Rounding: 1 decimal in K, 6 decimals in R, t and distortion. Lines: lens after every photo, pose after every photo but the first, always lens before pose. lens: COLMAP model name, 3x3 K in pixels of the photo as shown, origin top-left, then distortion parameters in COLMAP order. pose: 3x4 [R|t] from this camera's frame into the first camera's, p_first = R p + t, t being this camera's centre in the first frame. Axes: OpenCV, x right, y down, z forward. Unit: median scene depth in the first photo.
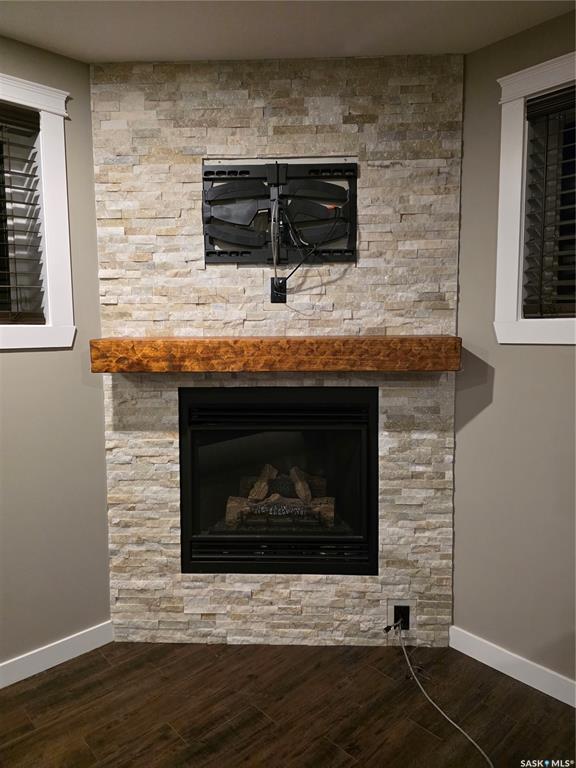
lens RADIAL K [[522.0, 0, 293.4], [0, 522.0, 380.3], [0, 0, 1]] dist [0.004310, -0.000036]
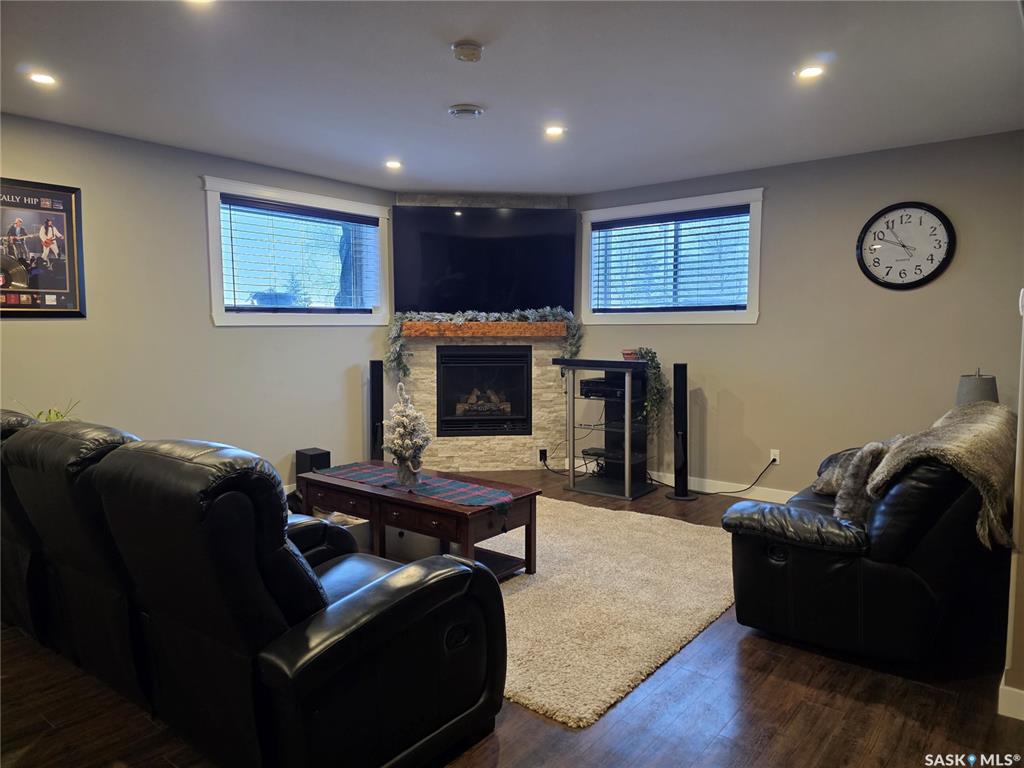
lens RADIAL K [[696.0, 0, 507.6], [0, 696.0, 383.2], [0, 0, 1]] dist [0.004310, -0.000036]
pose [[0.991838, -0.000262, 0.127501, -0.292119], [0.003240, 0.999727, -0.023147, 0.226578], [-0.127460, 0.023371, 0.991568, -1.768512]]
